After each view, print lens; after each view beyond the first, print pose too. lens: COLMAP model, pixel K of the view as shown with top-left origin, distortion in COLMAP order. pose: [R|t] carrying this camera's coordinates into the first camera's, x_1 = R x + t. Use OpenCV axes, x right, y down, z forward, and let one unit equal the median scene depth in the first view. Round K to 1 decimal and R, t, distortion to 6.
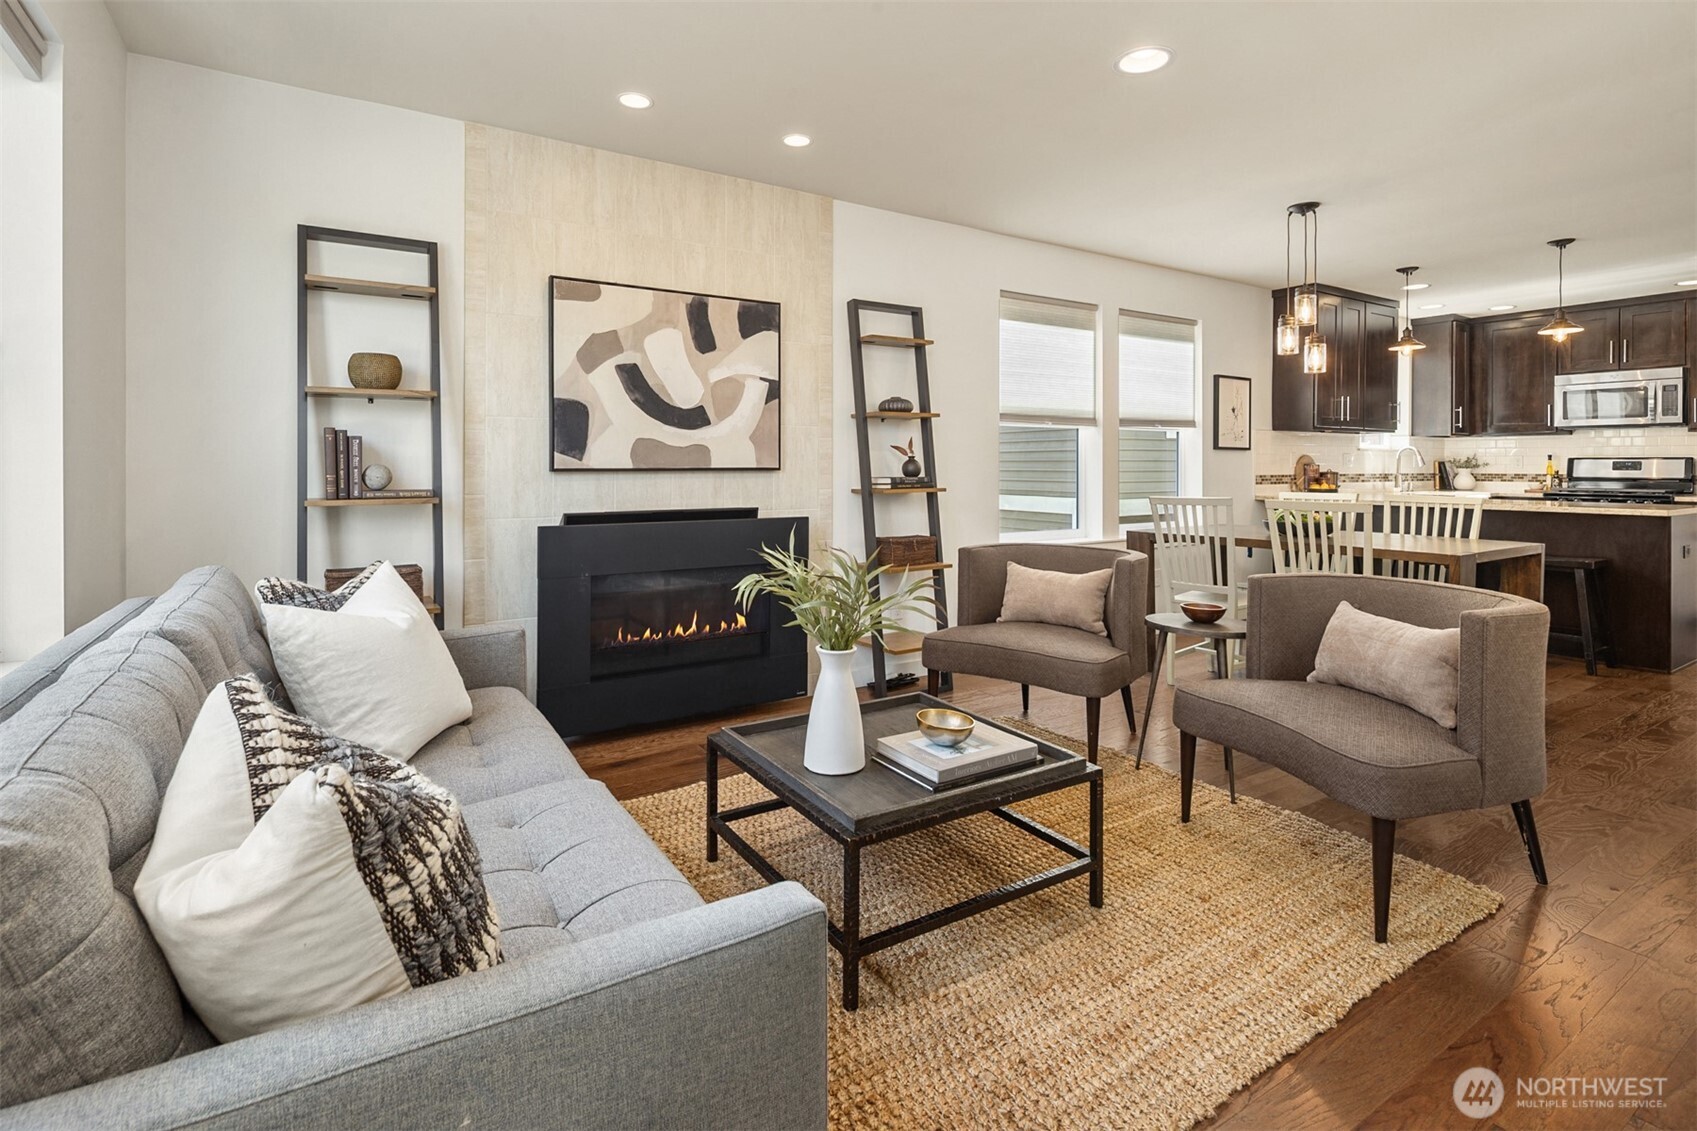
lens RADIAL K [[832.8, 0, 855.7], [0, 832.8, 468.3], [0, 0, 1]] dist [0.002822, -0.002100]
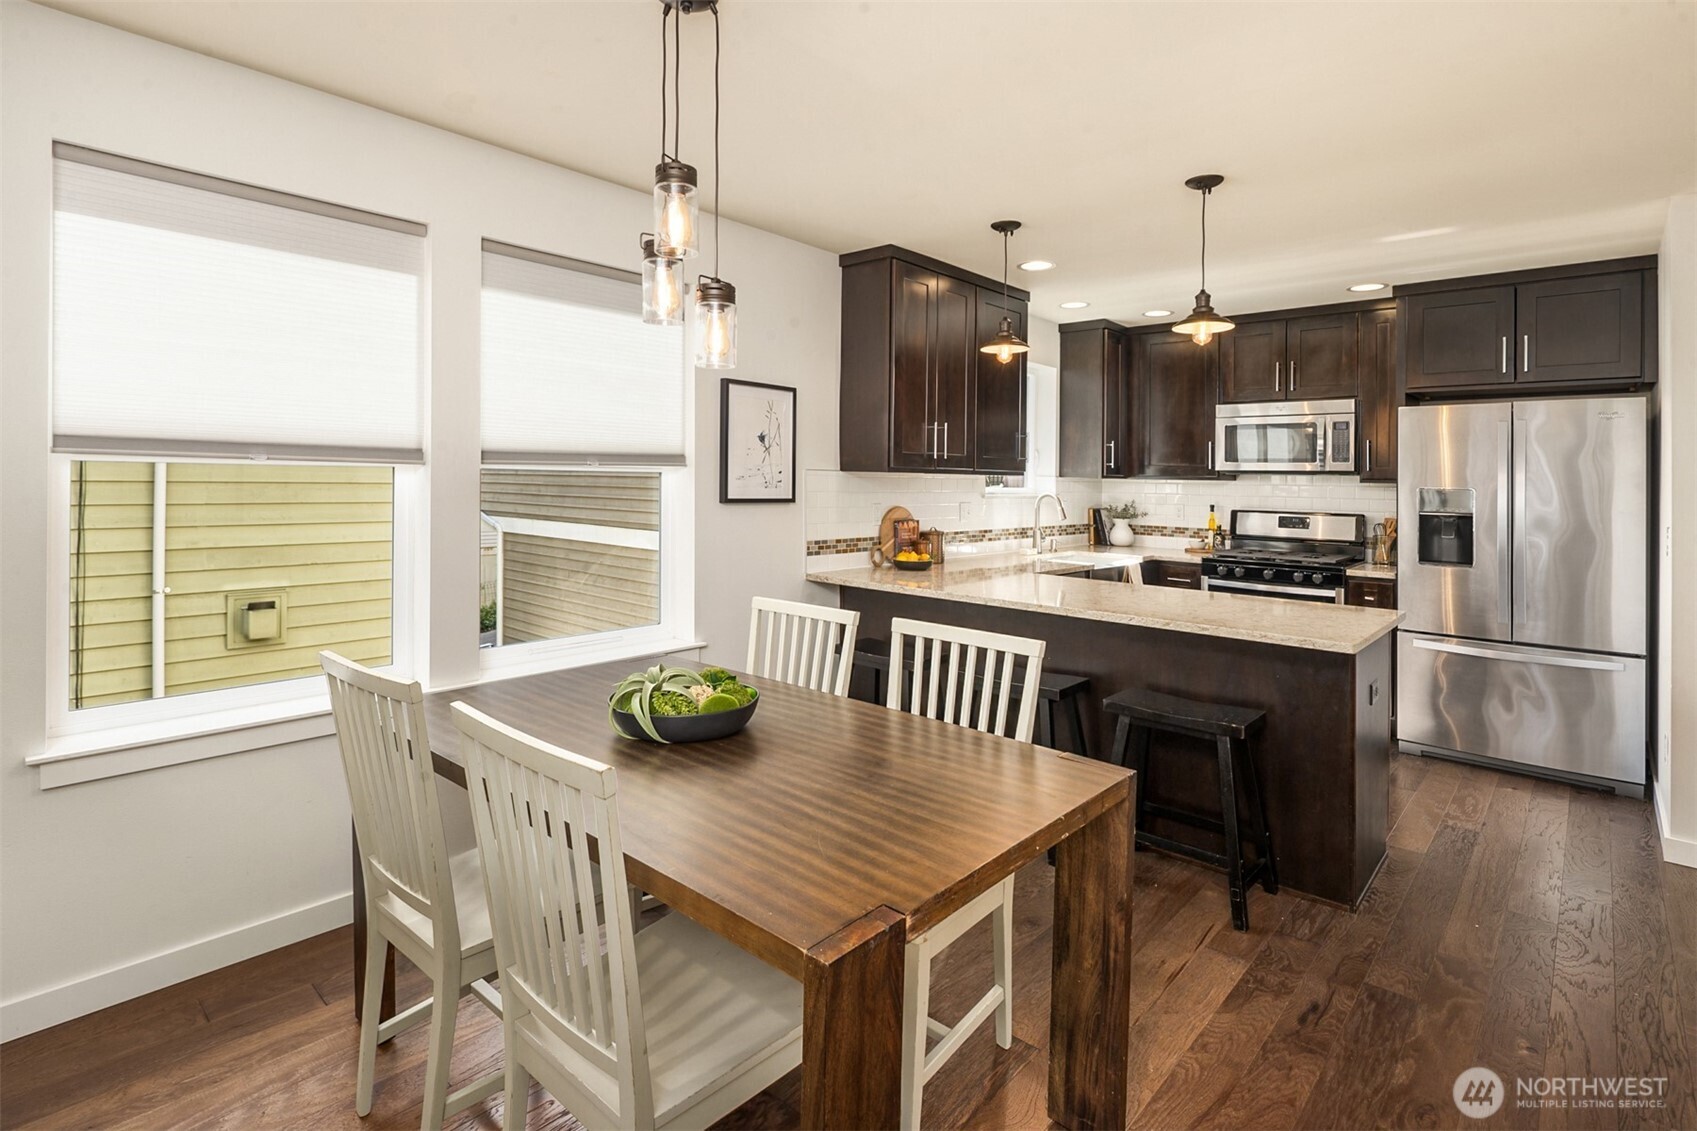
lens RADIAL K [[832.8, 0, 849.2], [0, 832.8, 464.2], [0, 0, 1]] dist [0.002822, -0.002100]
pose [[0.967315, 0.020665, 0.252734, 0.342027], [-0.015502, 0.999629, -0.022403, -0.035964], [-0.253104, 0.017752, 0.967276, 0.368640]]
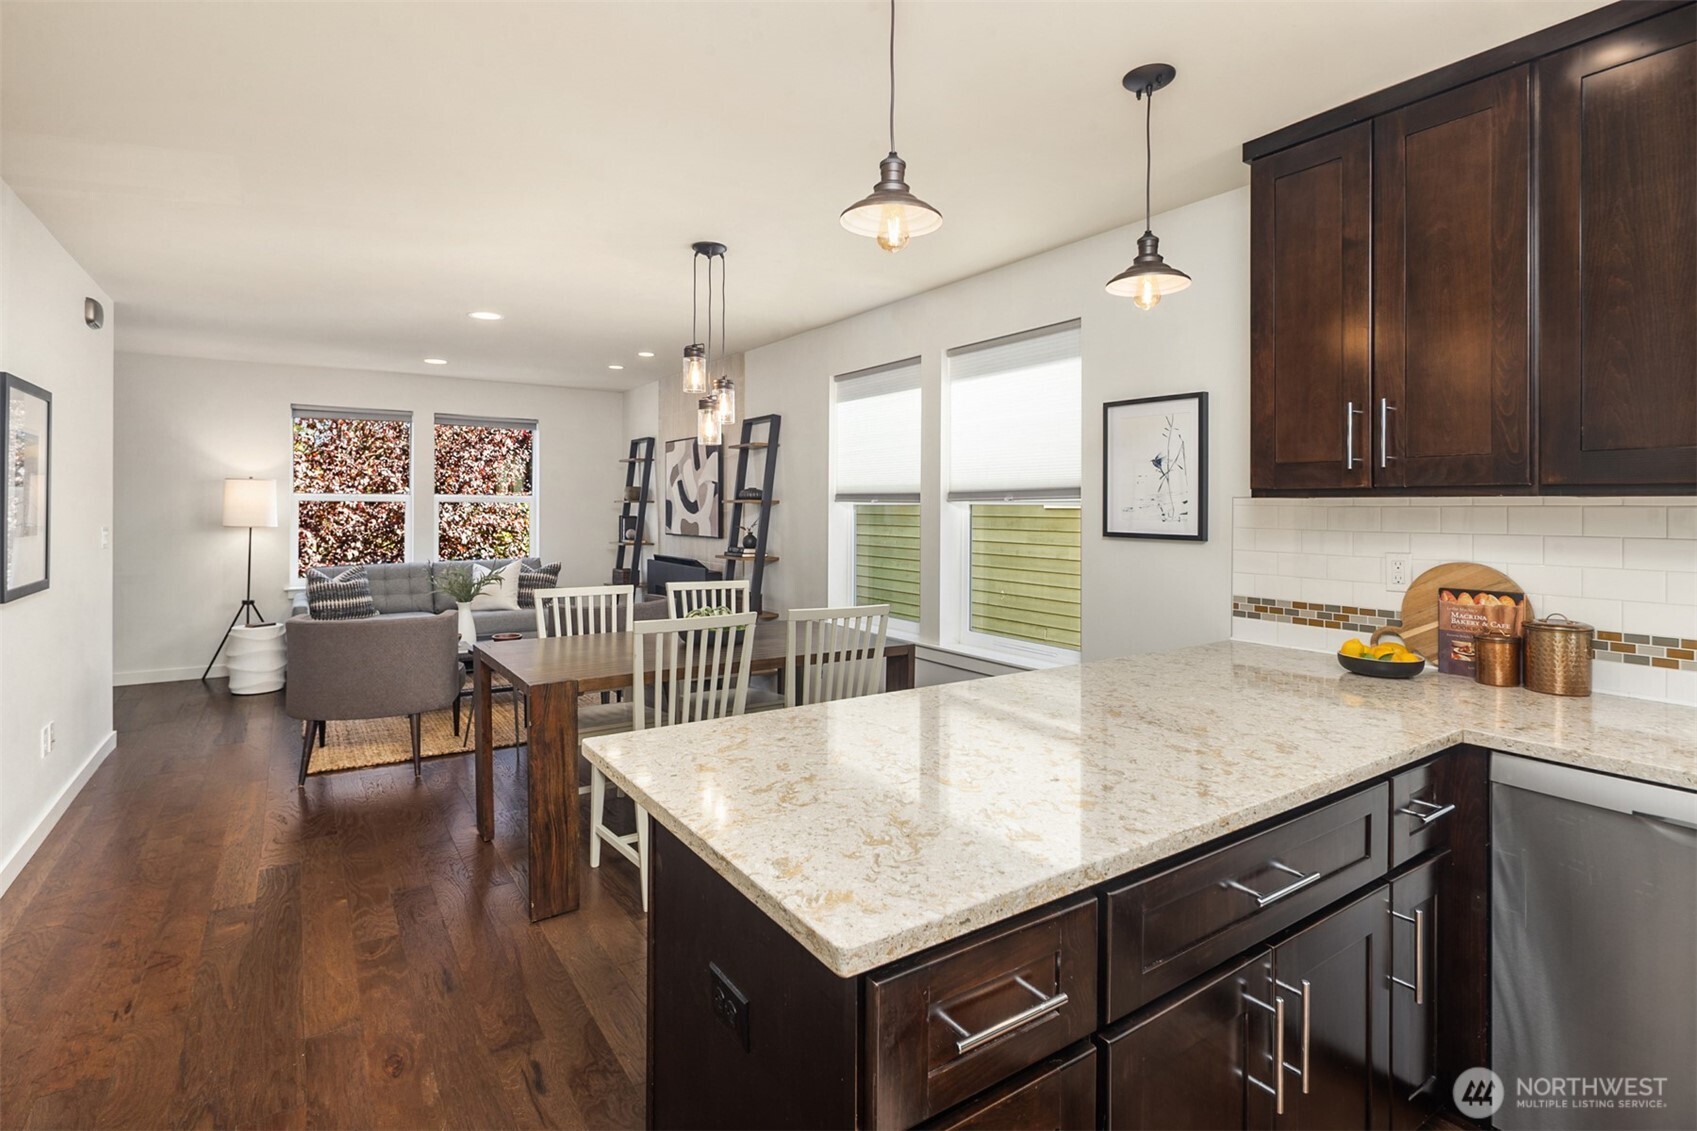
lens RADIAL K [[832.8, 0, 840.3], [0, 832.8, 504.5], [0, 0, 1]] dist [0.002822, -0.002100]
pose [[-0.002600, -0.004522, -0.999986, 0.921544], [-0.014026, 0.999892, -0.004485, -0.036417], [0.999898, 0.014014, -0.002663, 0.764863]]
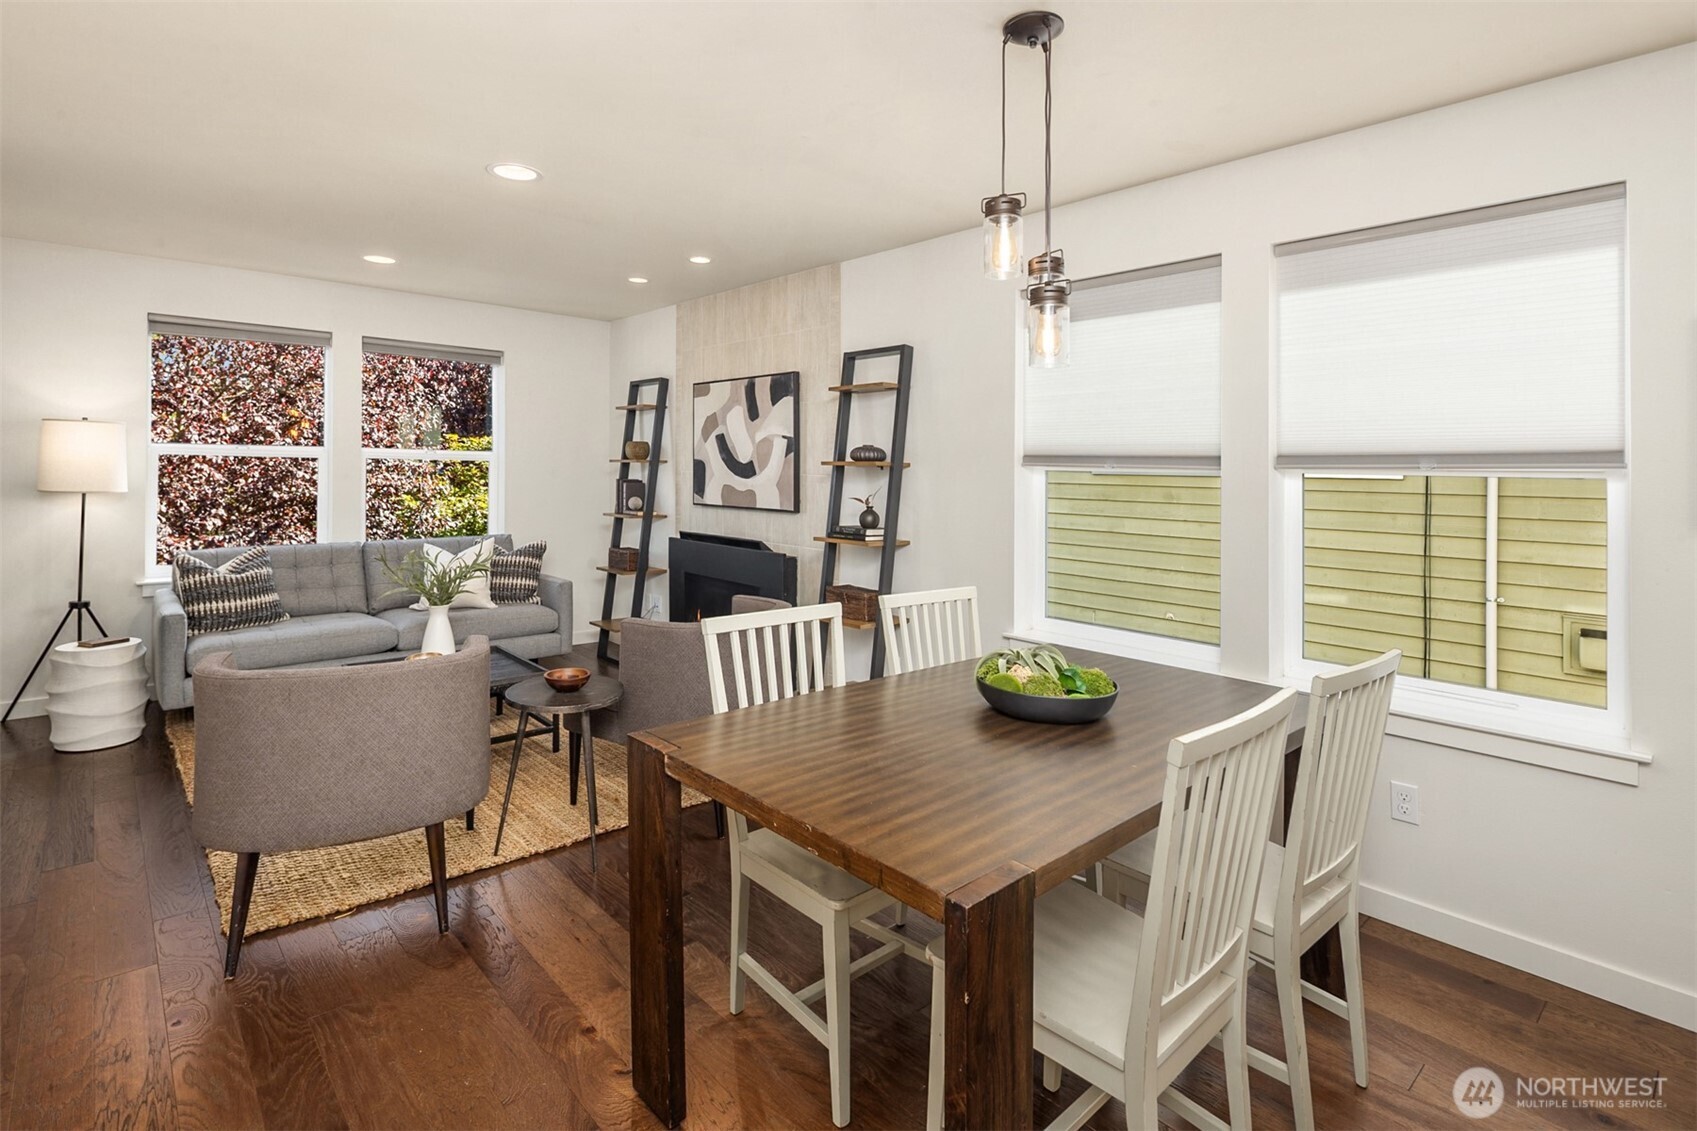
lens RADIAL K [[832.8, 0, 849.2], [0, 832.8, 483.5], [0, 0, 1]] dist [0.002822, -0.002100]
pose [[0.154565, 0.018654, -0.987807, 0.673186], [-0.024117, 0.999595, 0.015103, -0.036520], [0.987688, 0.021488, 0.154952, 0.554086]]
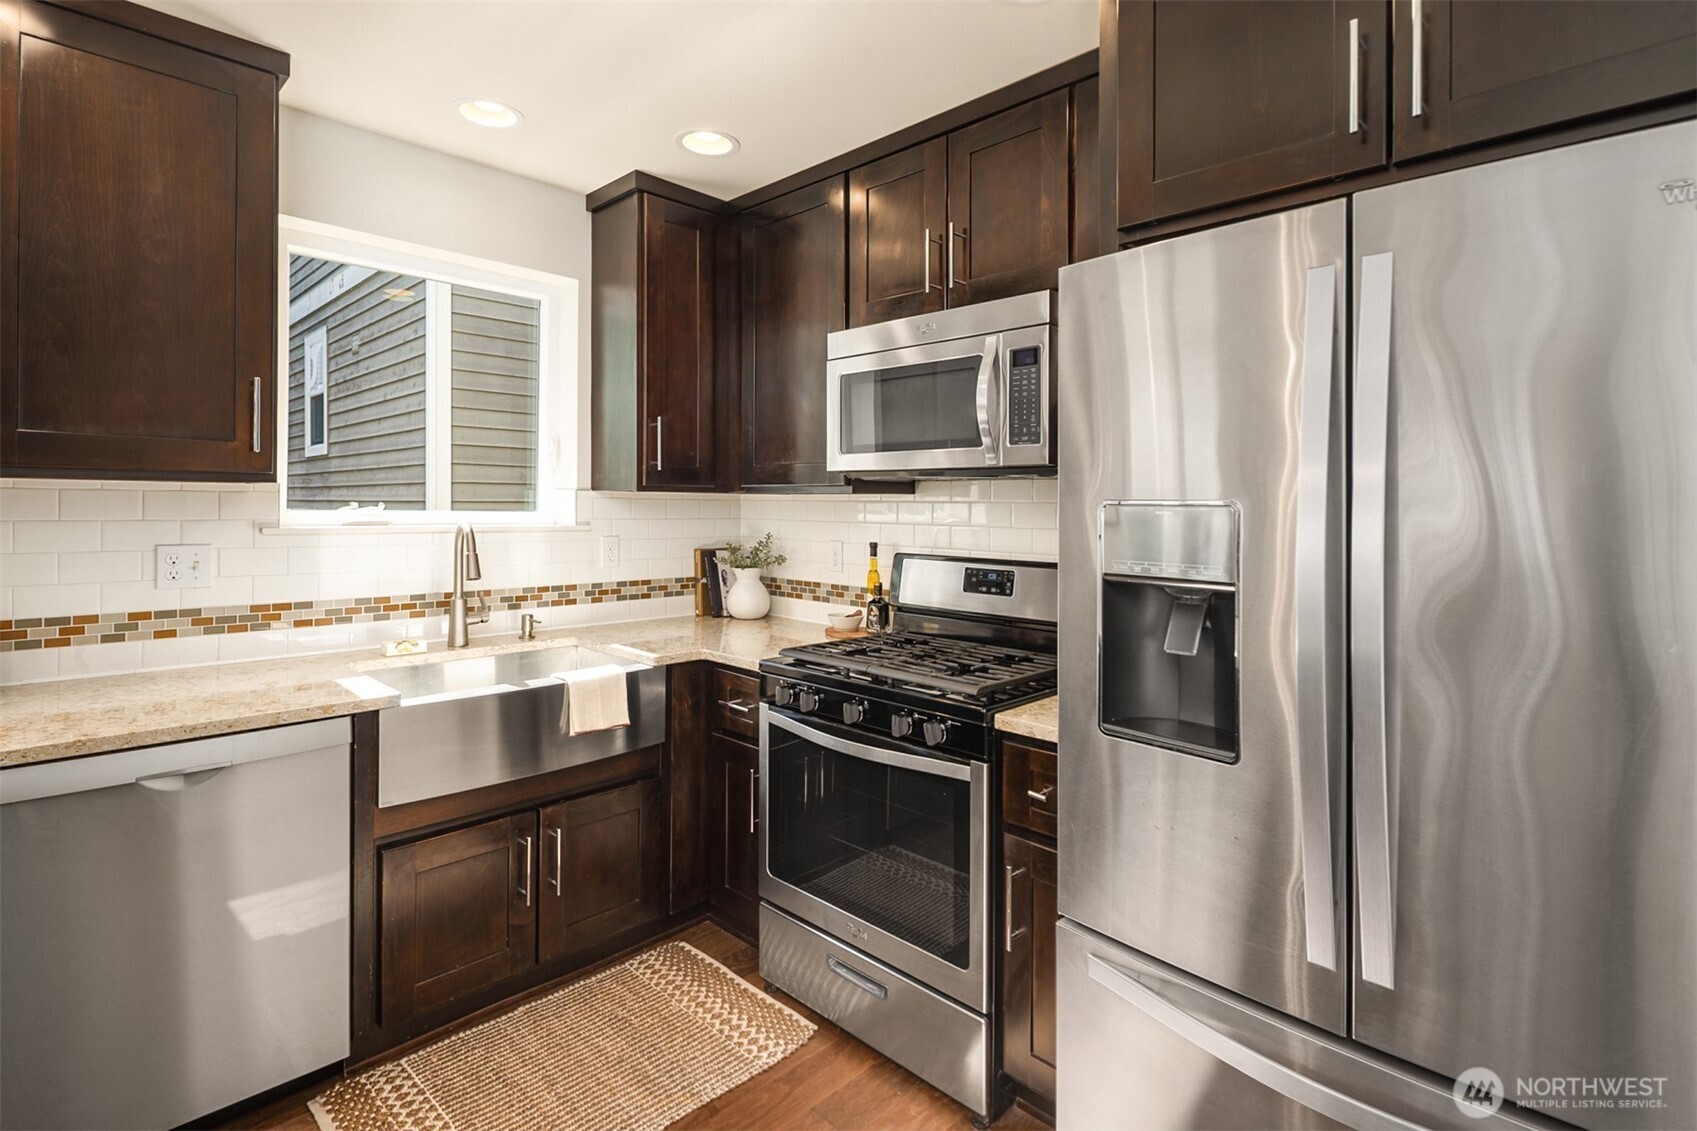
lens RADIAL K [[832.8, 0, 855.4], [0, 832.8, 499.1], [0, 0, 1]] dist [0.002822, -0.002100]
pose [[0.976190, 0.011405, 0.216618, 0.837797], [-0.009507, 0.999907, -0.009803, -0.037476], [-0.216710, 0.007511, 0.976207, 0.695415]]
